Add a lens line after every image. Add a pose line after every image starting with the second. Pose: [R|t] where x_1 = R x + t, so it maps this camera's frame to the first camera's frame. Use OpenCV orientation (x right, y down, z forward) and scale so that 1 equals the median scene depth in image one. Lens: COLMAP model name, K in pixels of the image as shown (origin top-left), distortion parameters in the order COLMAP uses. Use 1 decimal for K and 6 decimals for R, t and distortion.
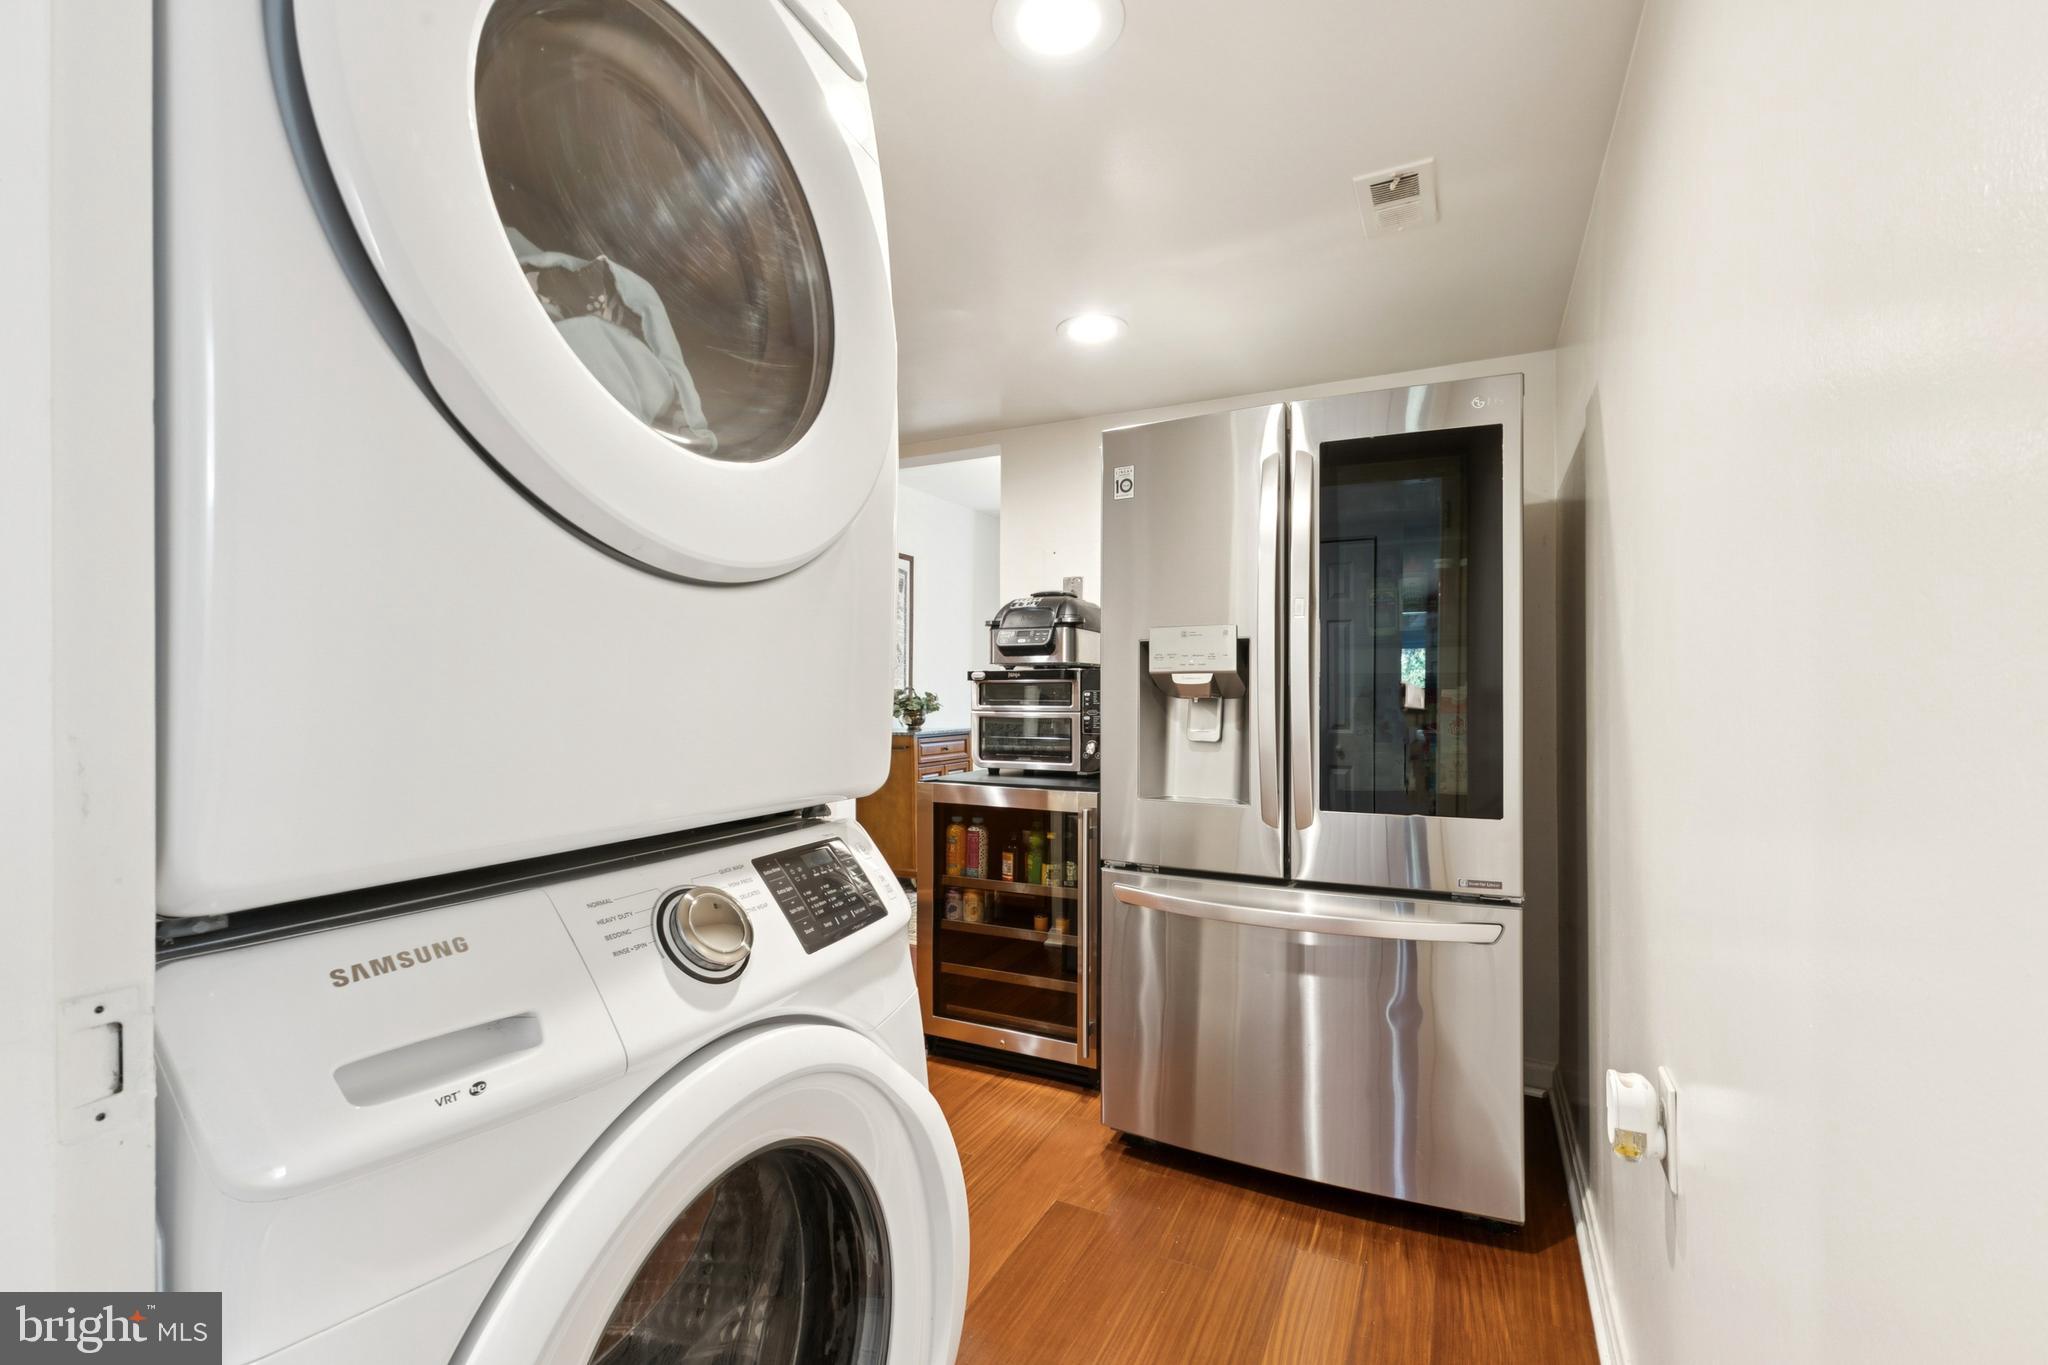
lens RADIAL K [[902.5, 0, 1017.7], [0, 902.5, 691.5], [0, 0, 1]] dist [0.010751, 0.000147]
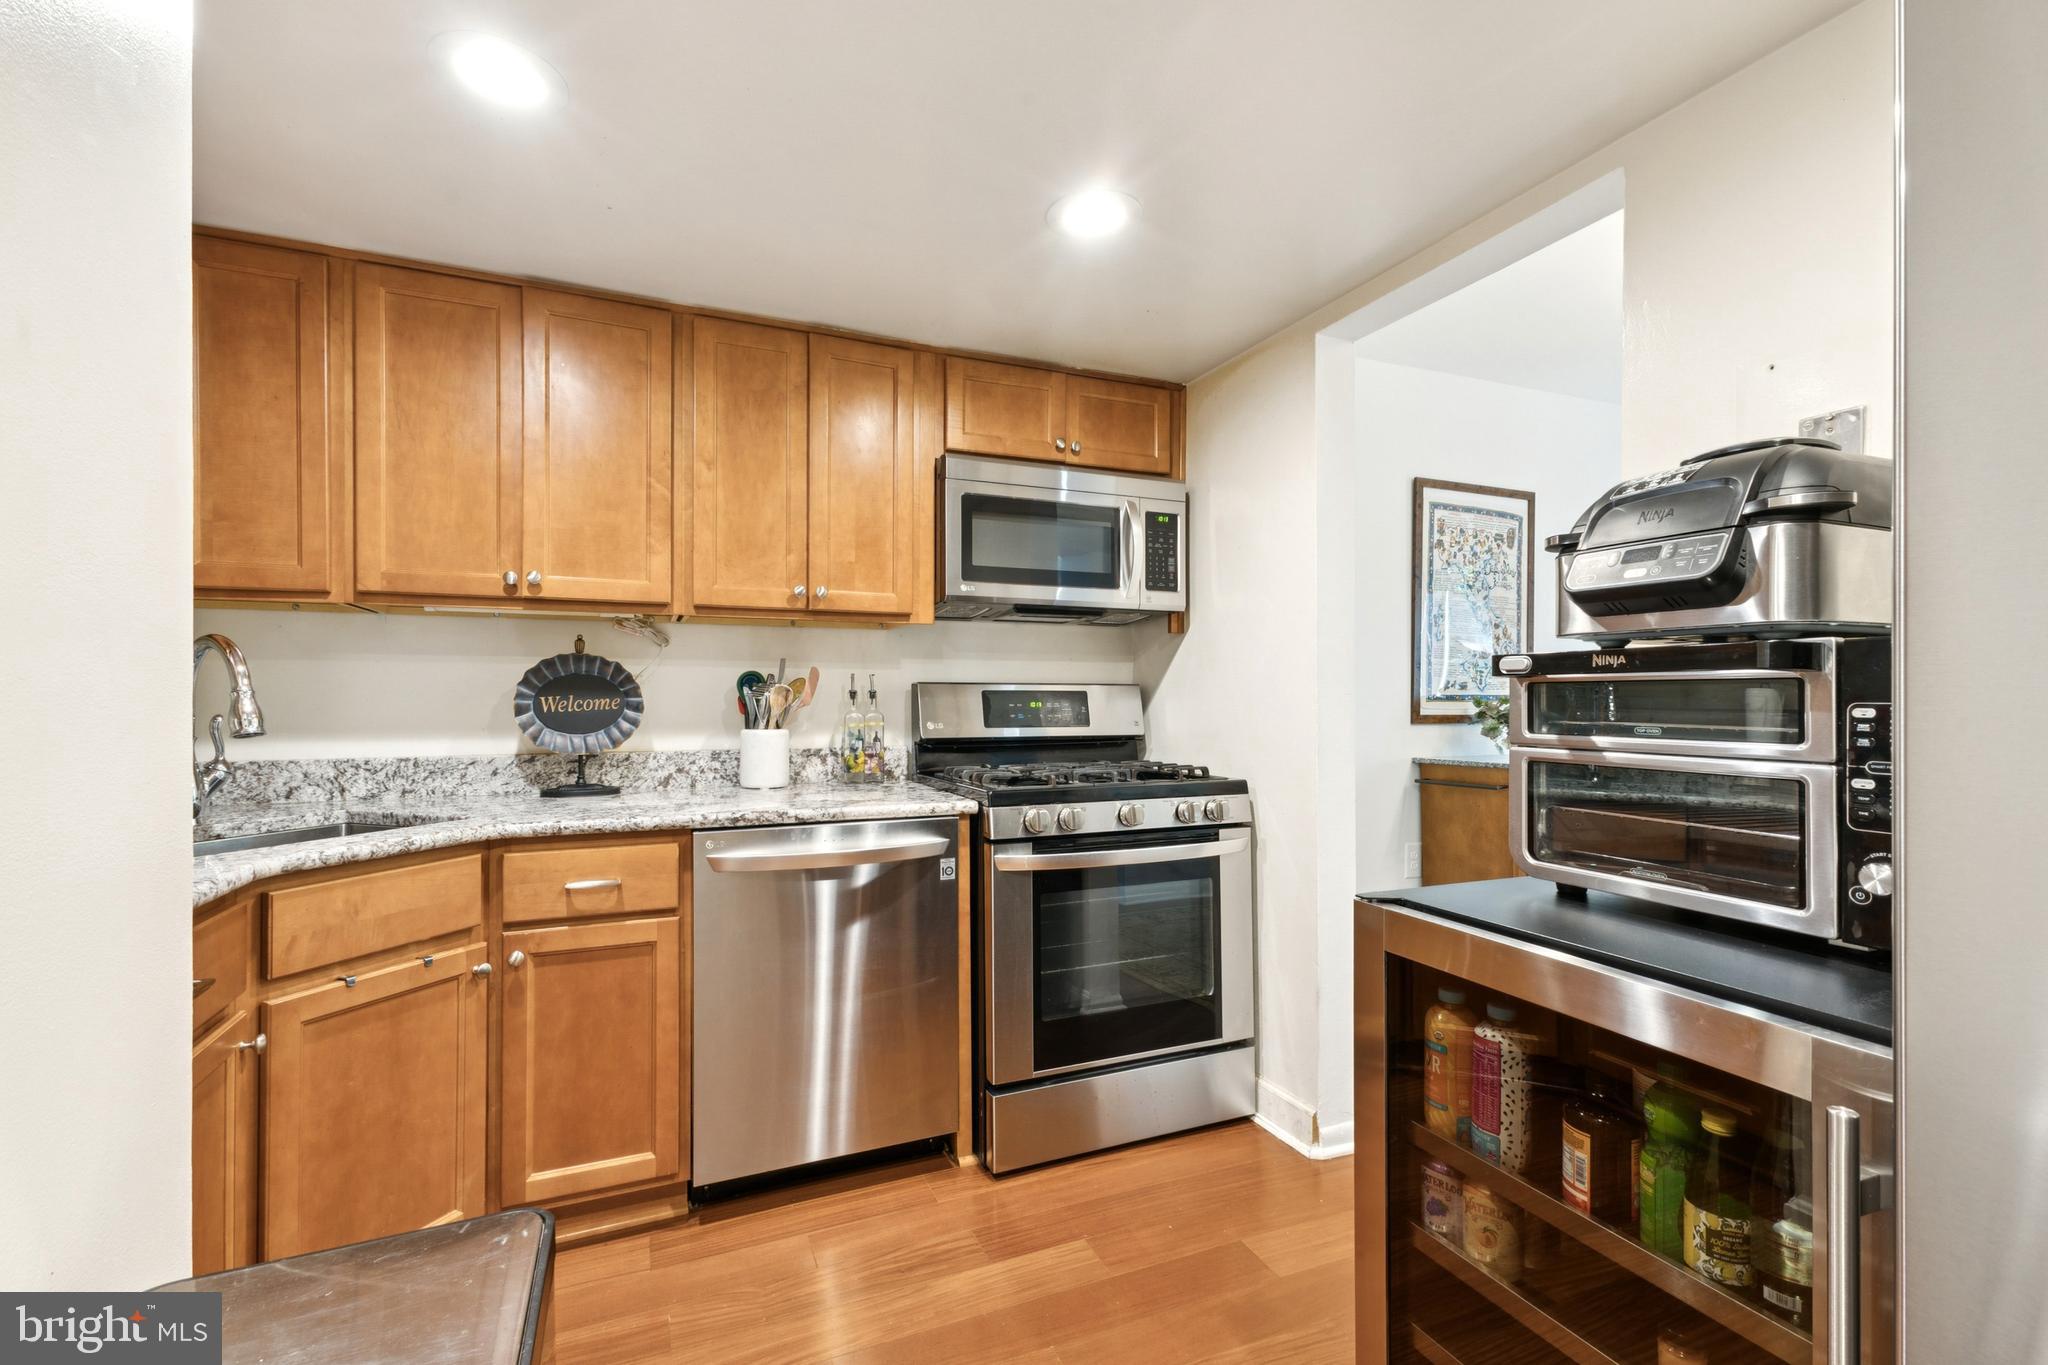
lens RADIAL K [[902.5, 0, 1017.7], [0, 902.5, 691.5], [0, 0, 1]] dist [0.010751, 0.000147]
pose [[0.756368, -0.002505, -0.654142, 0.062112], [-0.002639, 0.999973, -0.006880, -0.001546], [0.654141, 0.006930, 0.756341, 0.557805]]
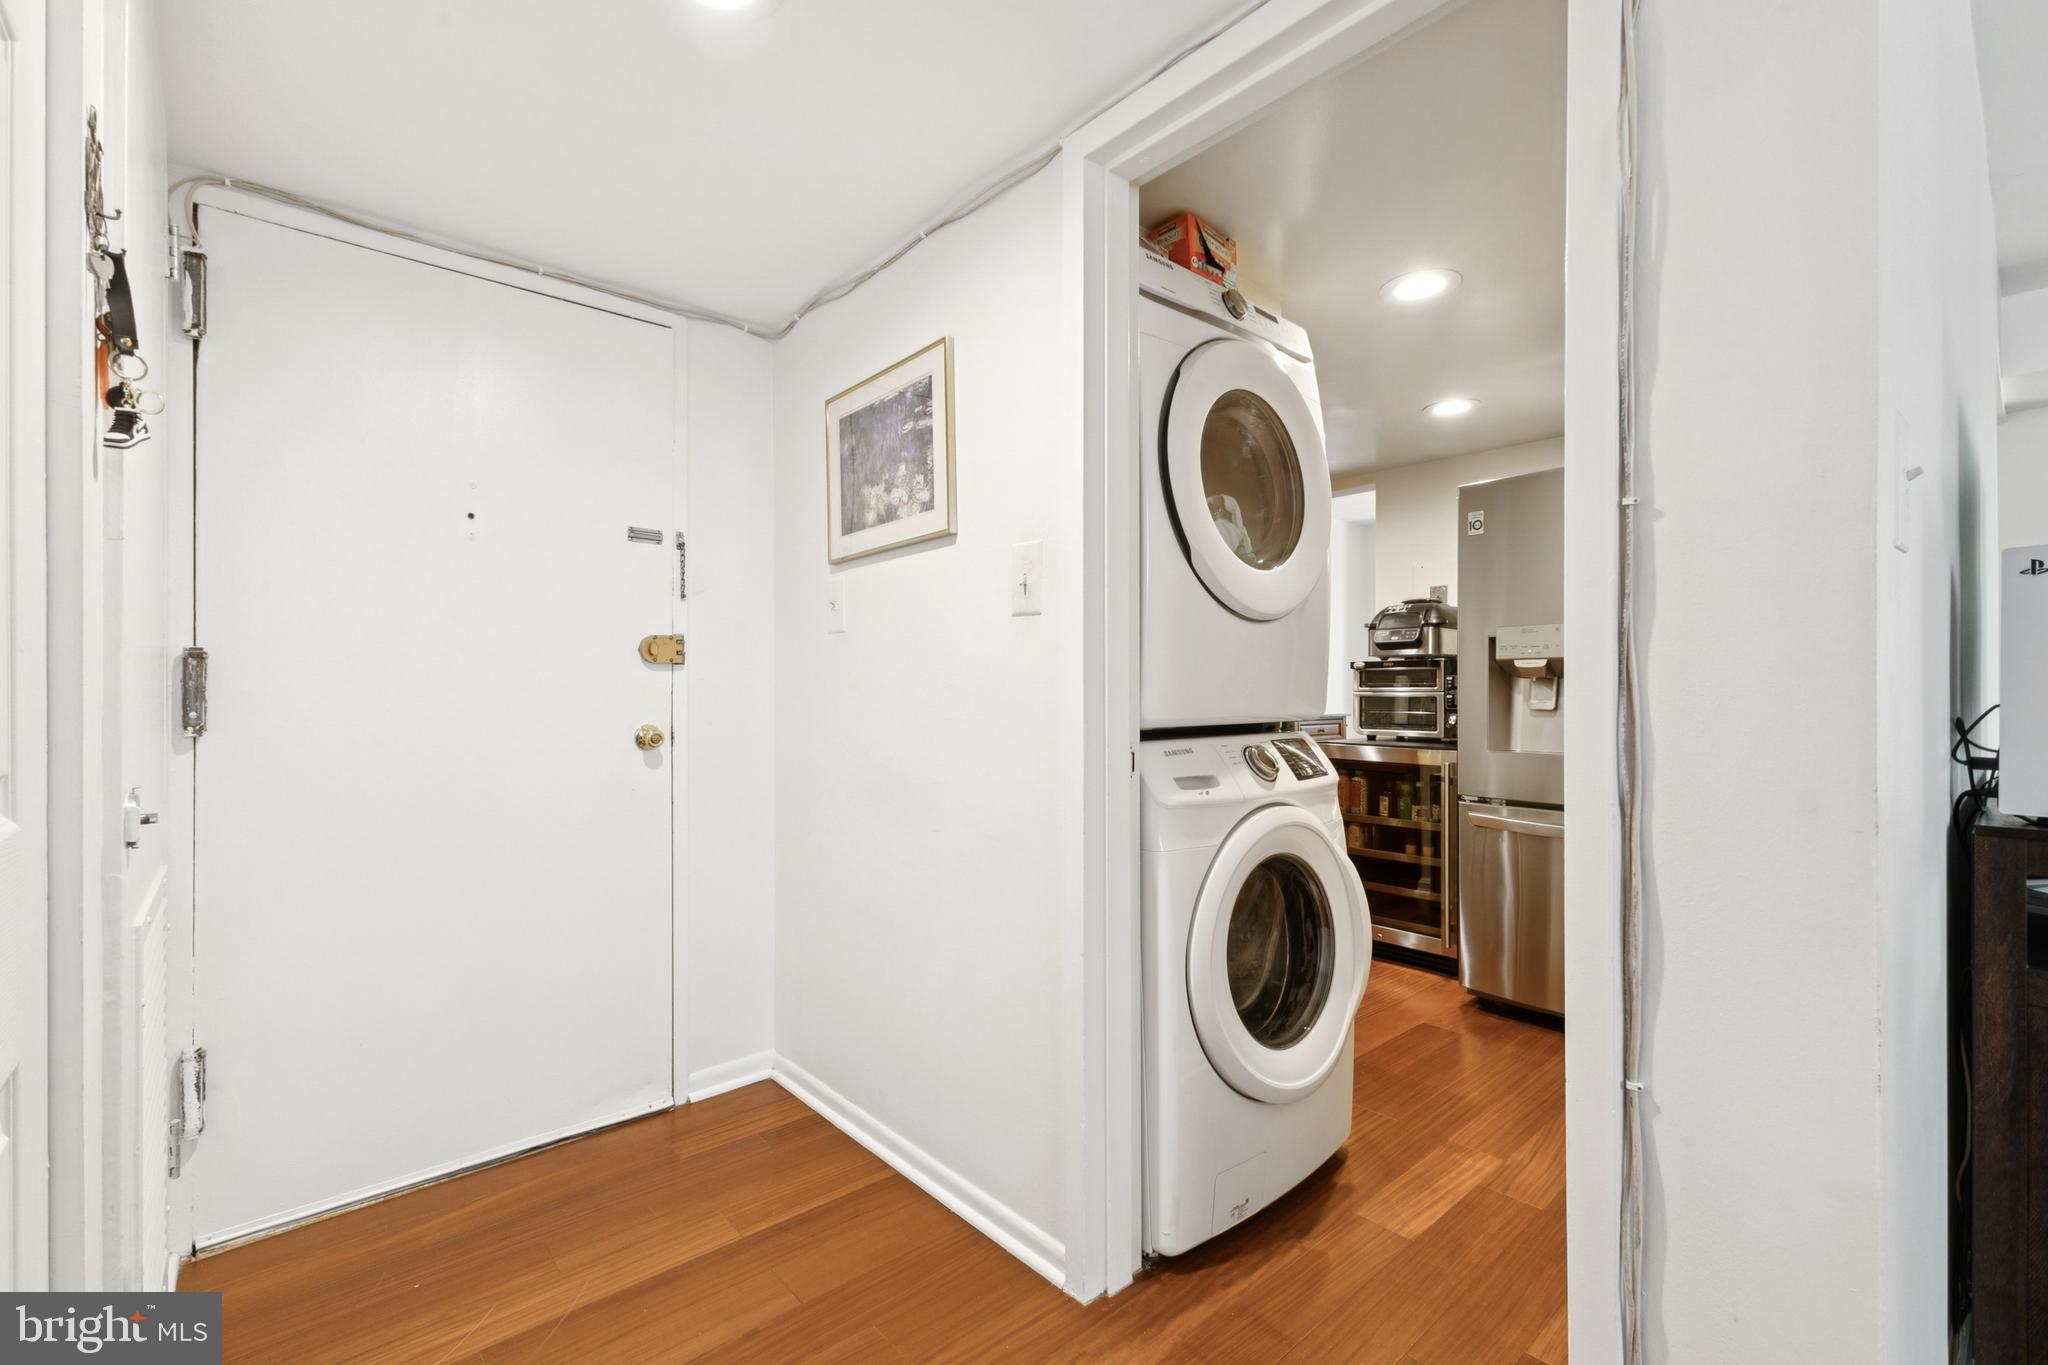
lens RADIAL K [[882.4, 0, 1018.1], [0, 882.4, 689.0], [0, 0, 1]] dist [0.002253, 0.000181]
pose [[0.923590, -0.002377, -0.383374, -0.009903], [0.002086, 0.999997, -0.001176, 0.019272], [0.383375, 0.000287, 0.923593, -0.423828]]
